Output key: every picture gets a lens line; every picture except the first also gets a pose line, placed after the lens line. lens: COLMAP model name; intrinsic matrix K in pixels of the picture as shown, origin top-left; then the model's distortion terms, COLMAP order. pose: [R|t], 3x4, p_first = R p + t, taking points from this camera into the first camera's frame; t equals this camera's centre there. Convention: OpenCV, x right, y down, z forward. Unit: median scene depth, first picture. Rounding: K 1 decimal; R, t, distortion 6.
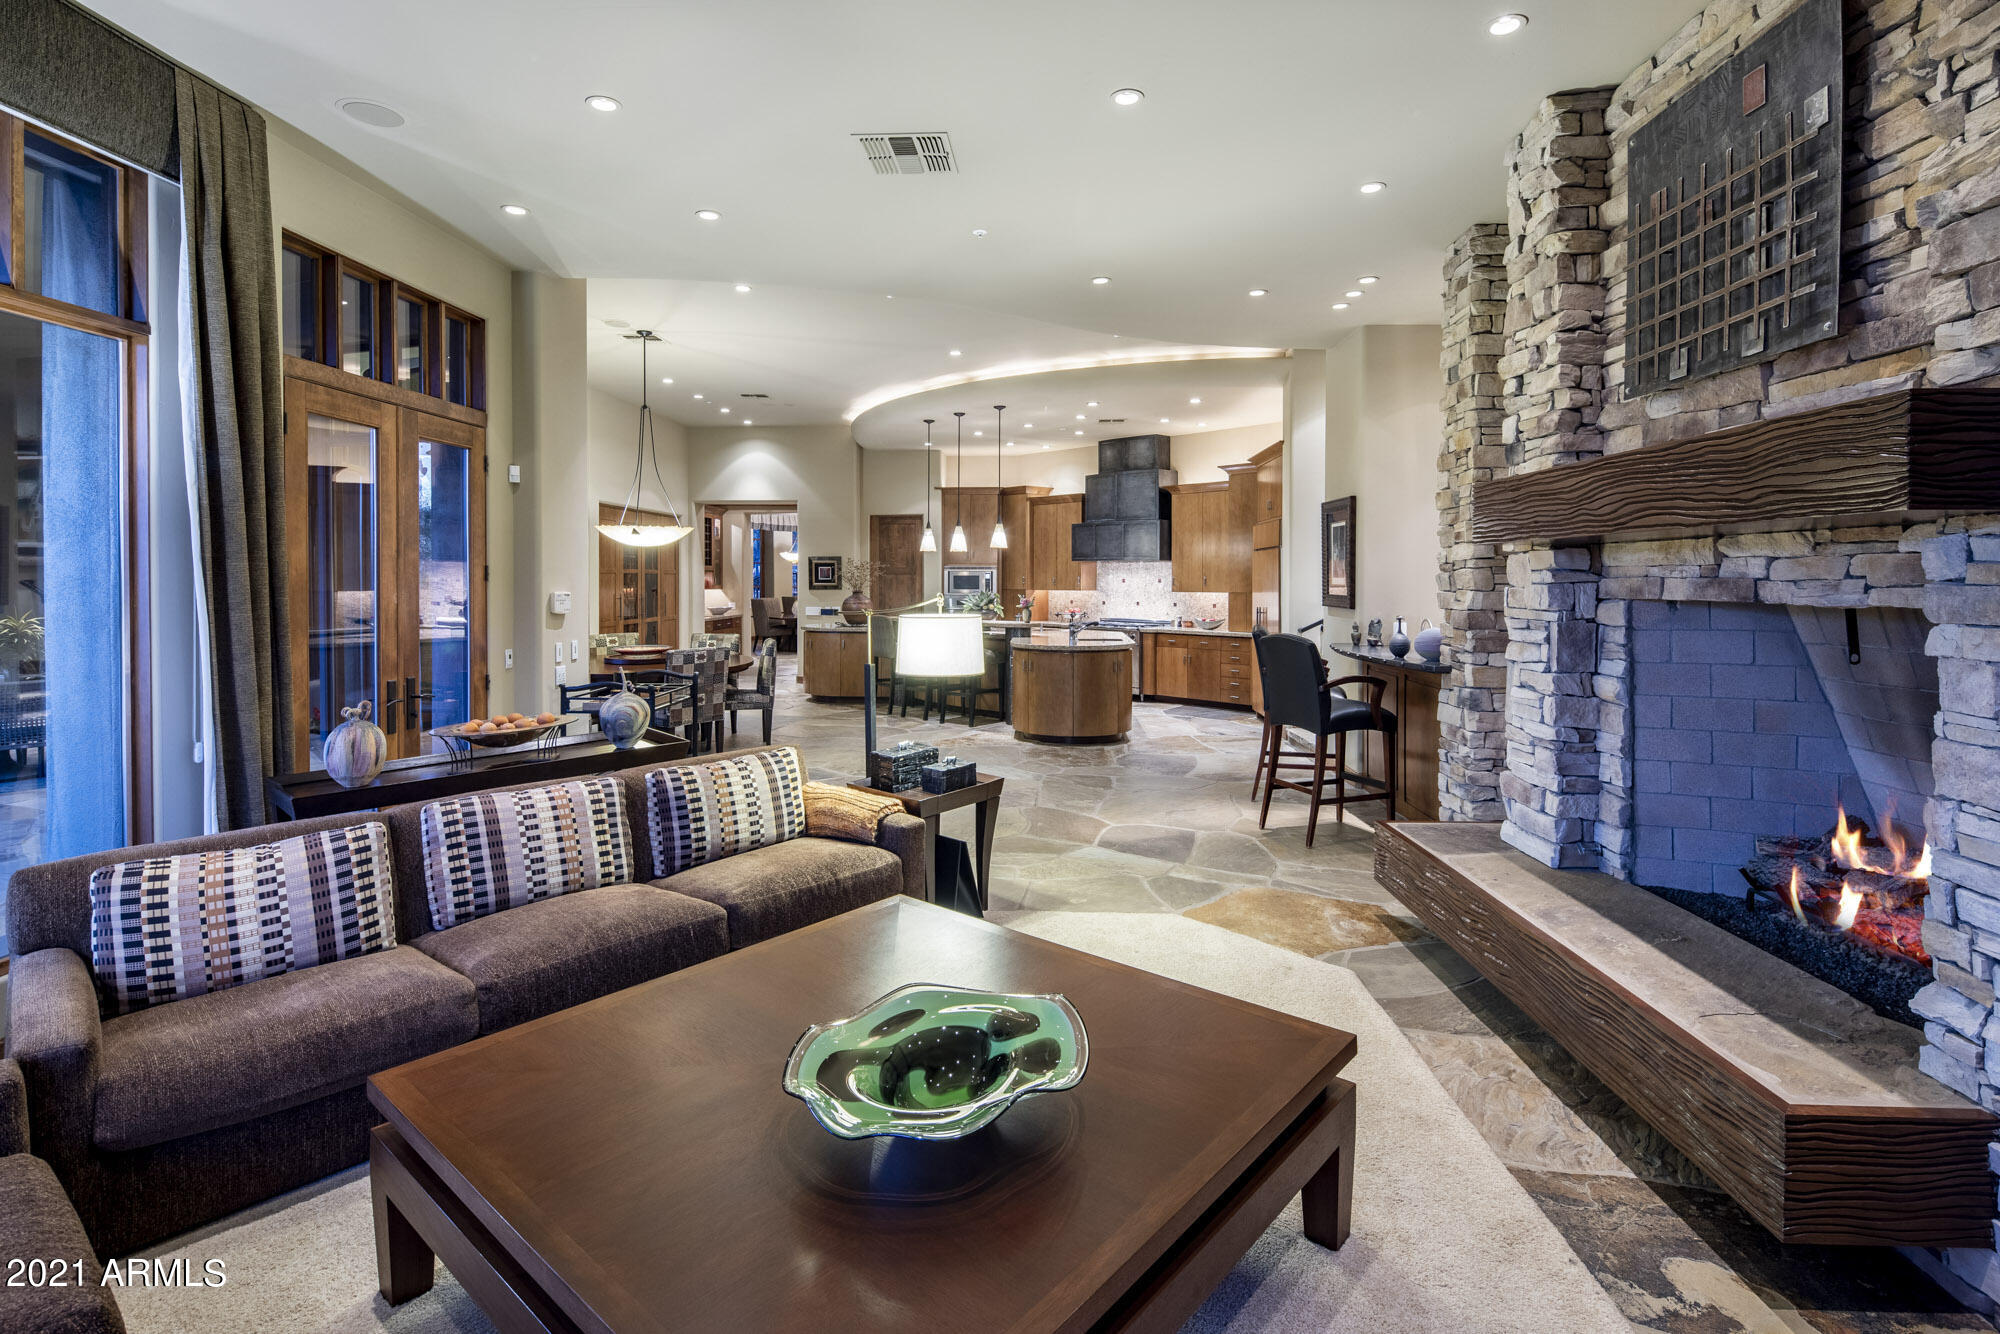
lens RADIAL K [[963.9, 0, 996.9], [0, 963.9, 585.9], [0, 0, 1]] dist [0.002467, 0.000311]
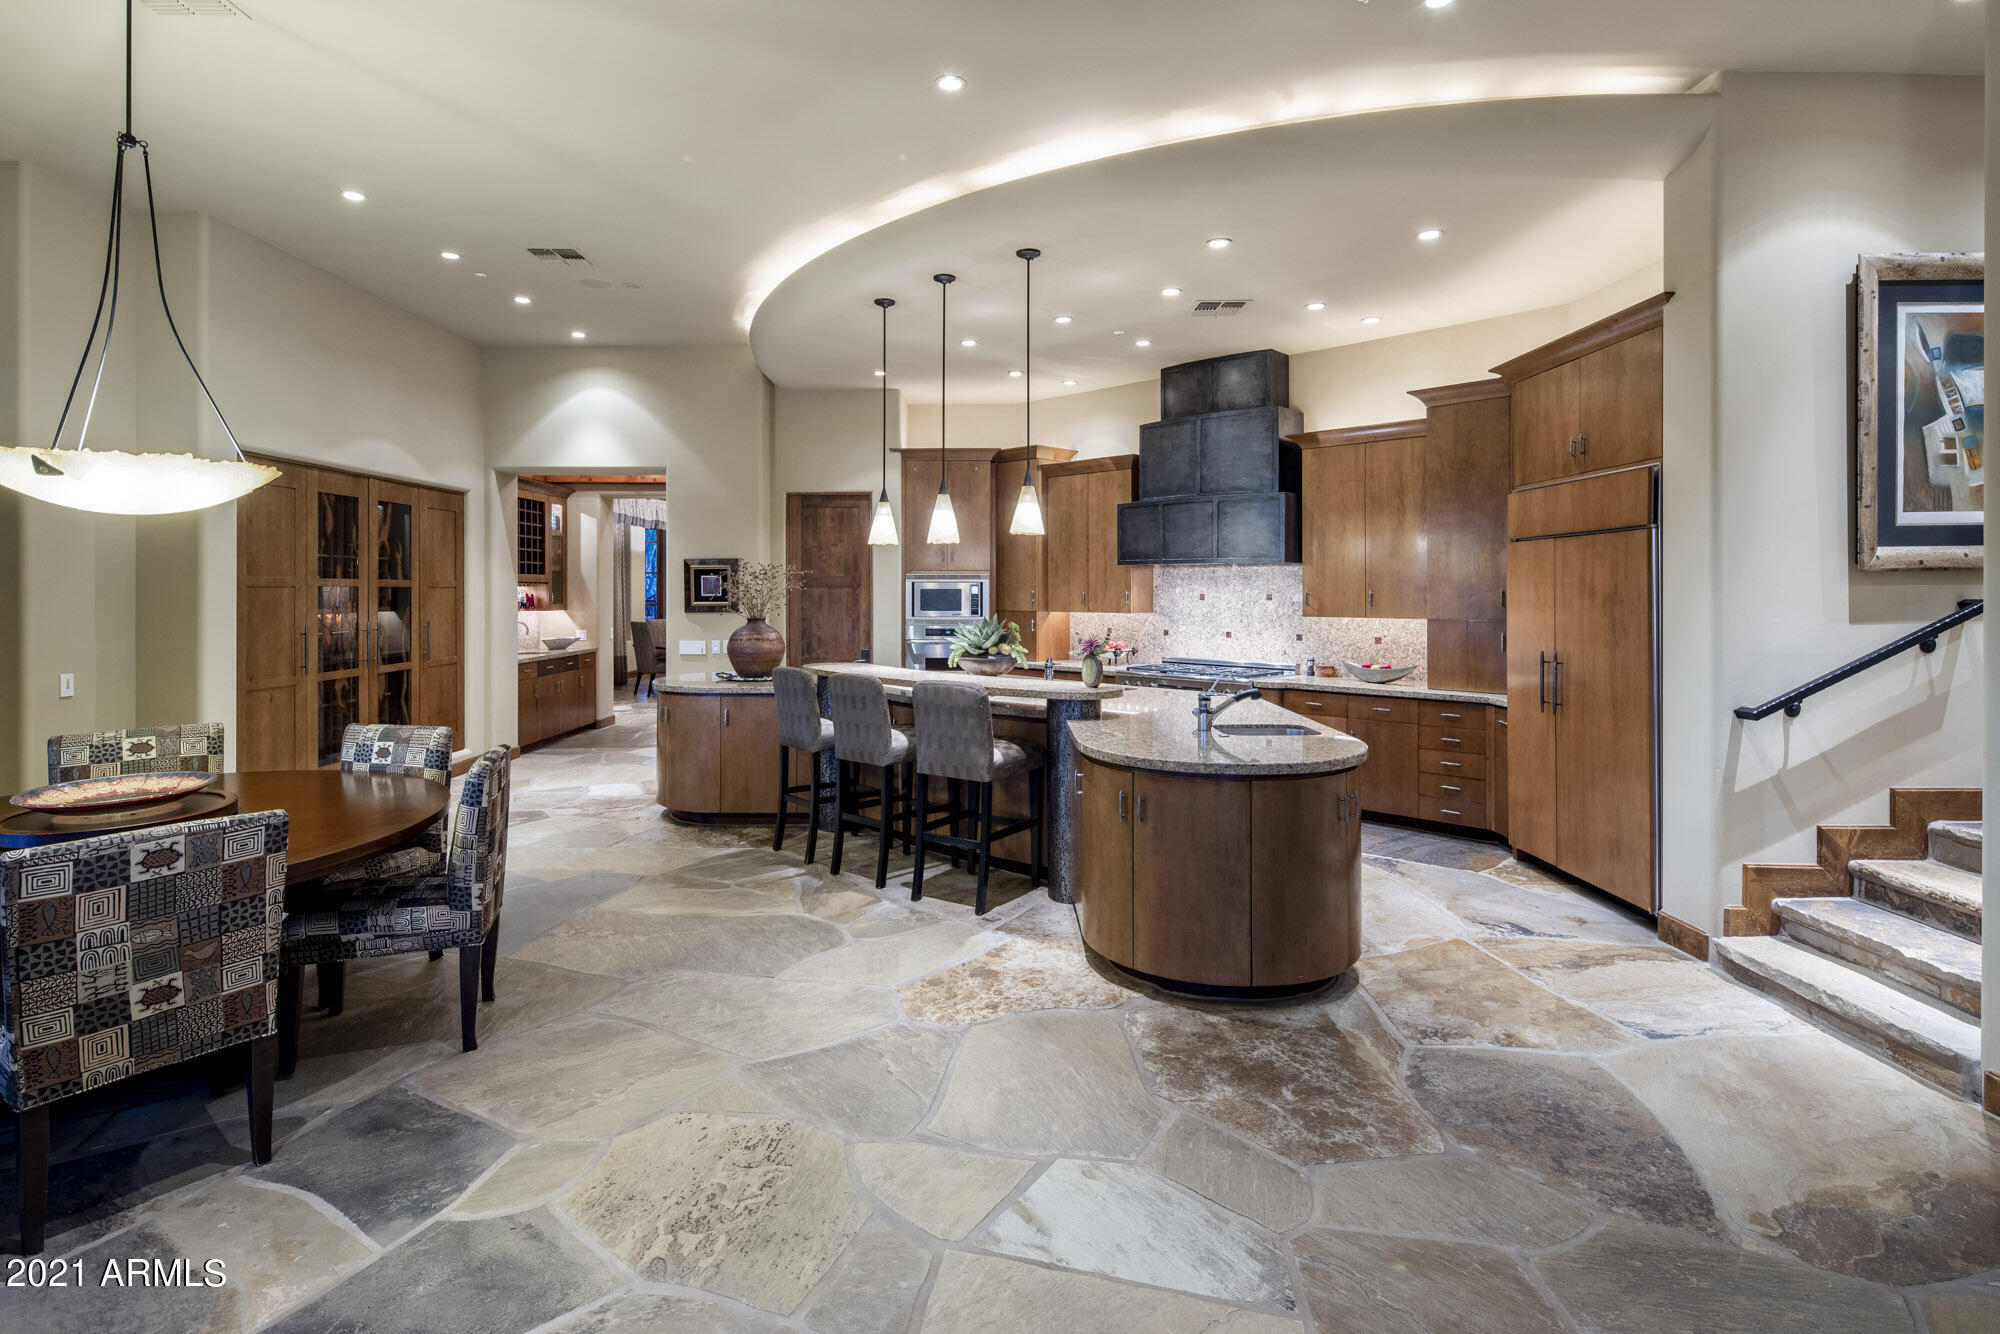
lens RADIAL K [[963.9, 0, 996.9], [0, 963.9, 585.9], [0, 0, 1]] dist [0.002467, 0.000311]
pose [[0.998336, -0.002242, 0.057613, -0.034550], [0.002987, 0.999913, -0.012843, -0.005060], [-0.057580, 0.012994, 0.998256, 0.406962]]
